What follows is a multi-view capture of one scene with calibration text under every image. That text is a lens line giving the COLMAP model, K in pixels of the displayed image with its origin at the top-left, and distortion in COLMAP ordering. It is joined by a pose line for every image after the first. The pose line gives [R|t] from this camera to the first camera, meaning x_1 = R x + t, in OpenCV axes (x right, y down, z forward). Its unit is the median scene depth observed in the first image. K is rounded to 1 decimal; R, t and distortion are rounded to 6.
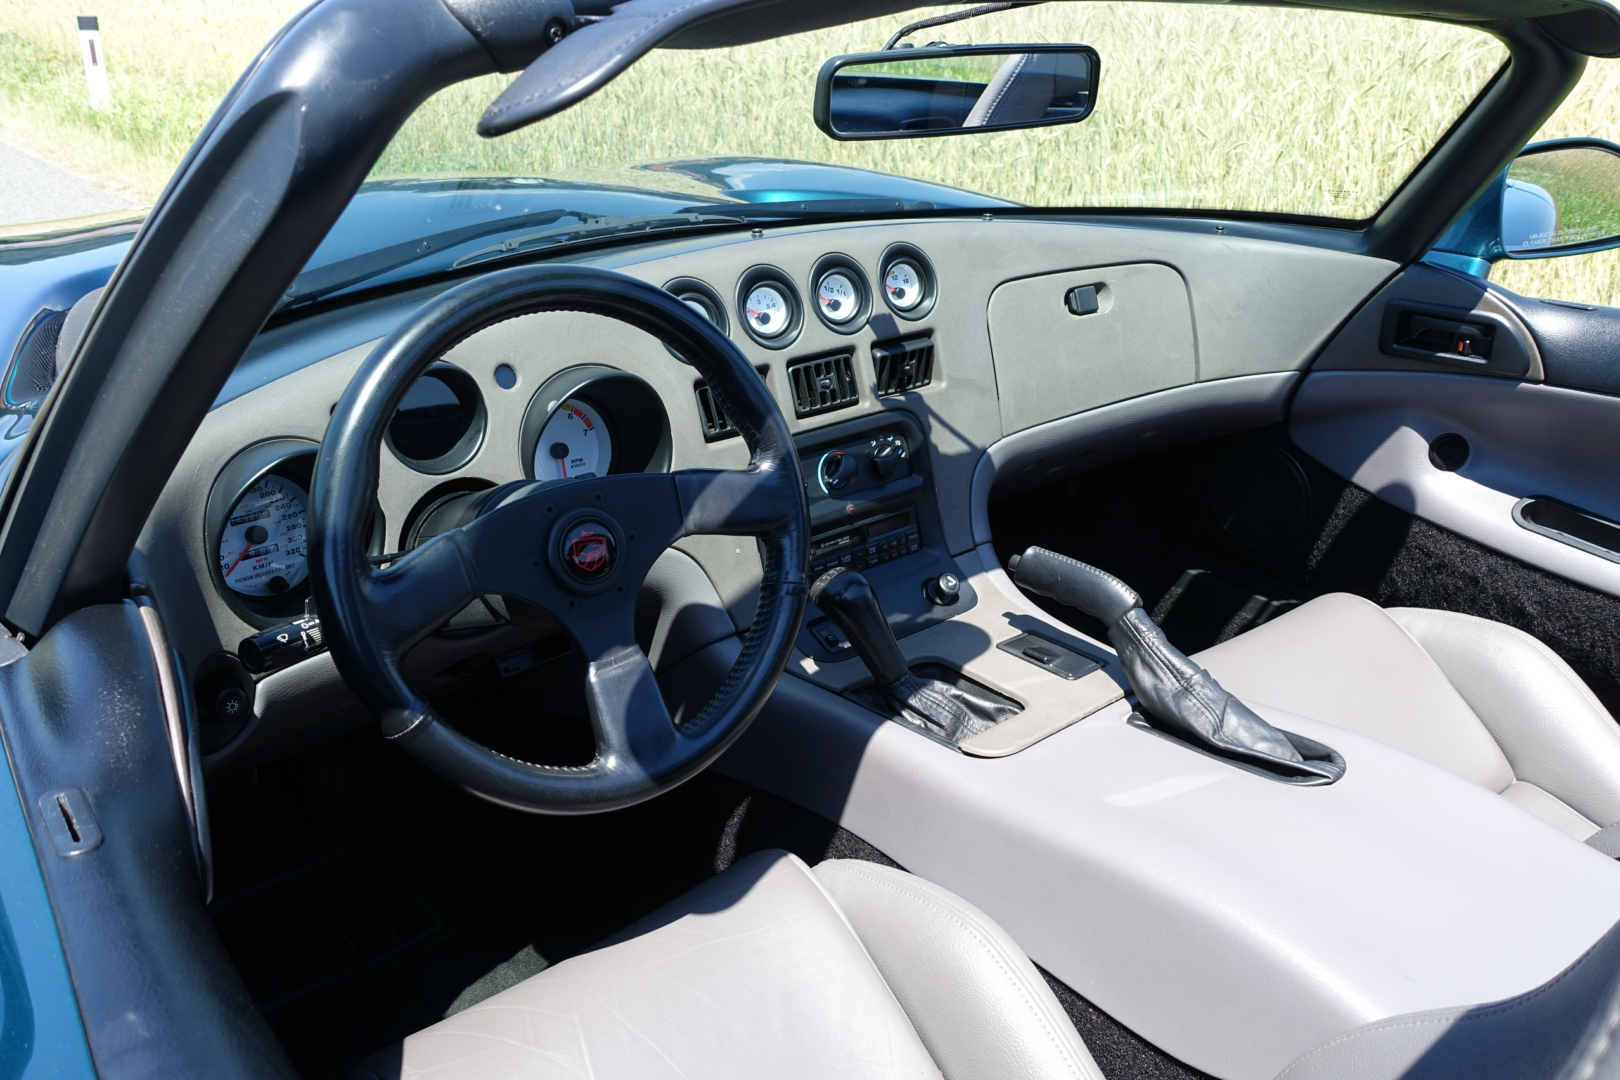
lens RADIAL K [[1297.0, 0, 810.9], [0, 1297.0, 537.0], [0, 0, 1]] dist [-0.016383, -0.000885]
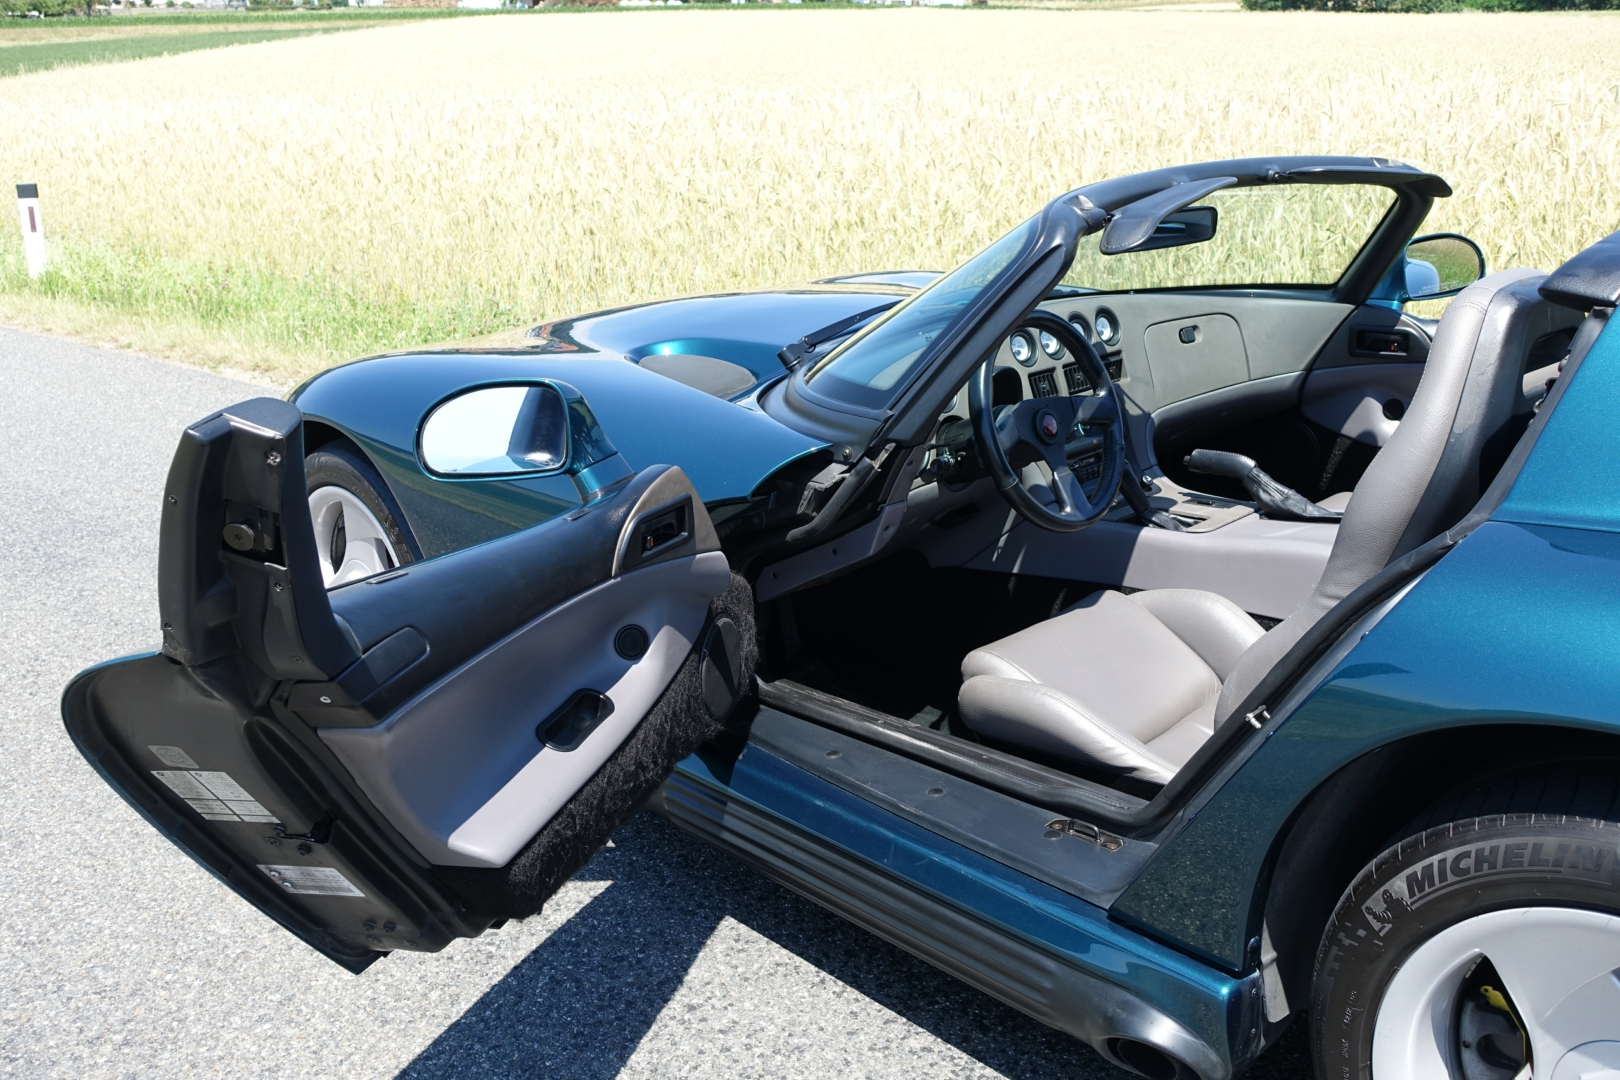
lens RADIAL K [[1511.0, 0, 817.0], [0, 1511.0, 539.0], [0, 0, 1]] dist [-0.031772, 0.005255]
pose [[0.993807, -0.068859, 0.087210, -0.570349], [0.078702, 0.990245, -0.114983, 0.337329], [-0.078442, 0.121135, 0.989532, -1.128482]]
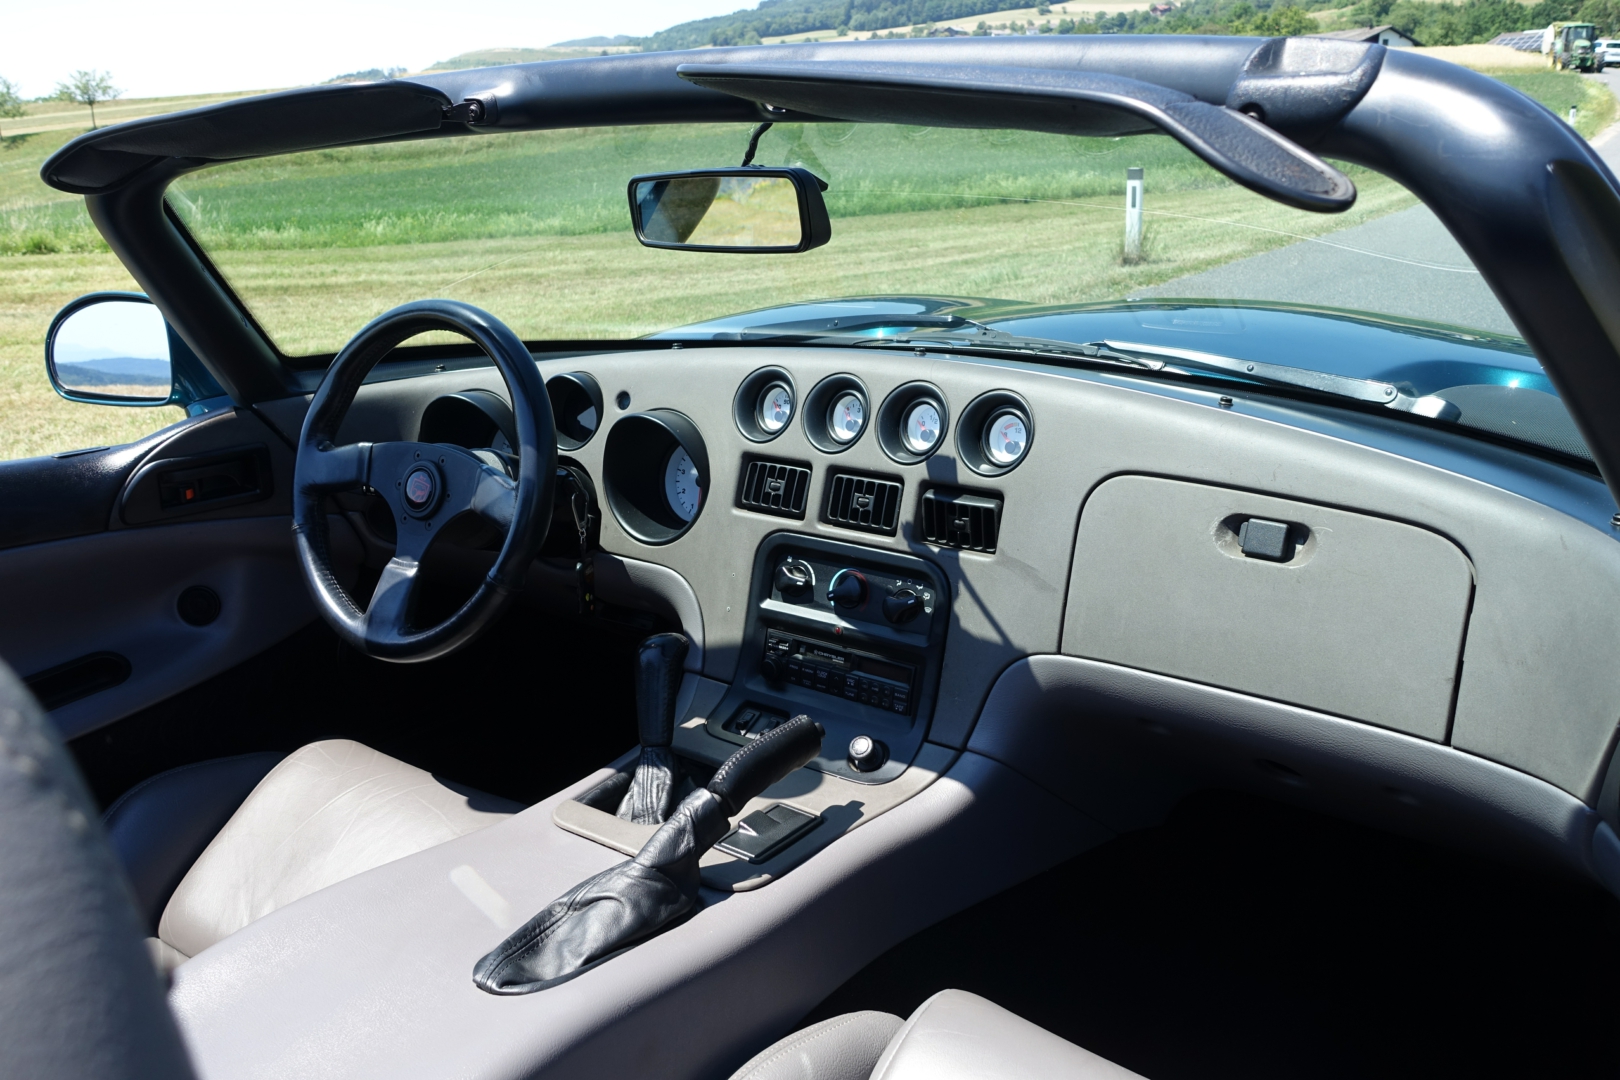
lens RADIAL K [[1297.0, 0, 810.9], [0, 1297.0, 537.0], [0, 0, 1]] dist [-0.016383, -0.000885]
pose [[0.242431, 0.272775, -0.931032, 0.903067], [-0.366418, 0.914326, 0.172469, -0.242532], [0.898312, 0.299335, 0.321610, 0.632290]]
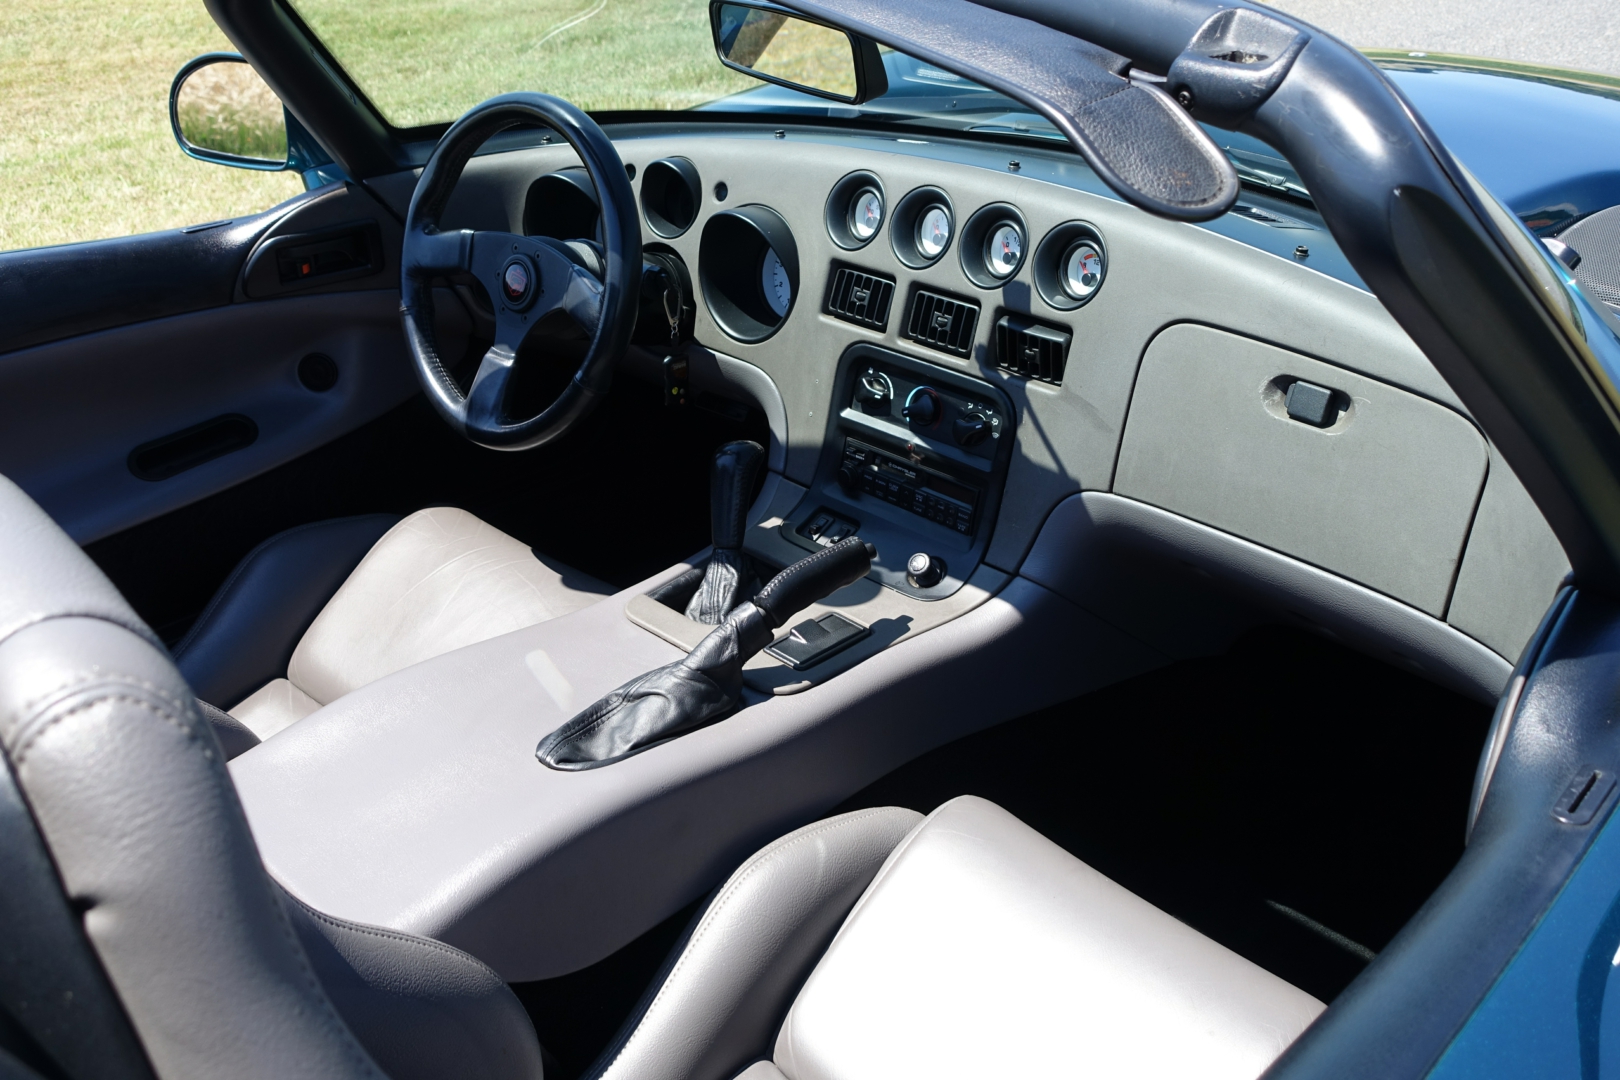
lens RADIAL K [[1511.0, 0, 817.0], [0, 1511.0, 539.0], [0, 0, 1]] dist [-0.031772, 0.005255]
pose [[0.098932, 0.467402, -0.878492, 1.059409], [-0.377885, 0.834337, 0.401354, -0.394090], [0.920552, 0.292262, 0.259166, 0.640437]]
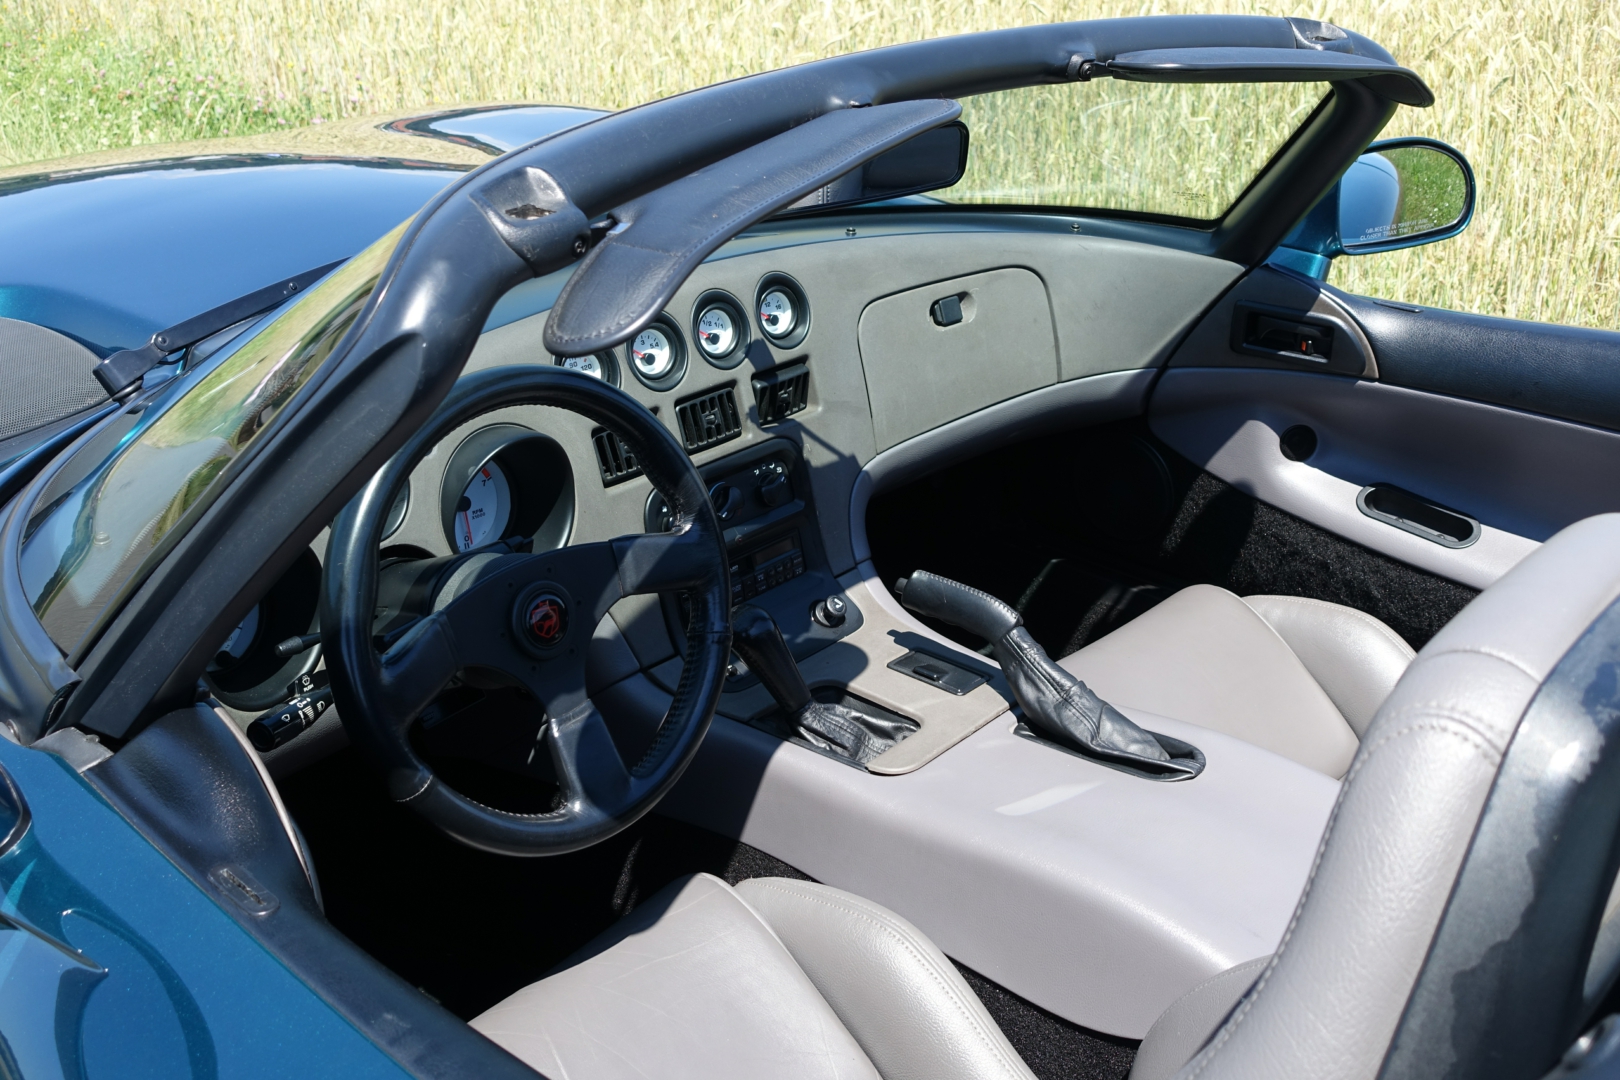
lens RADIAL K [[1631.1, 0, 810.0], [0, 1631.1, 540.0], [0, 0, 1]] dist [-0.035584, 0.001449]
pose [[0.988685, -0.049316, 0.141671, -0.094860], [0.043977, 0.998208, 0.040576, -0.069640], [-0.143418, -0.033886, 0.989082, -0.276046]]
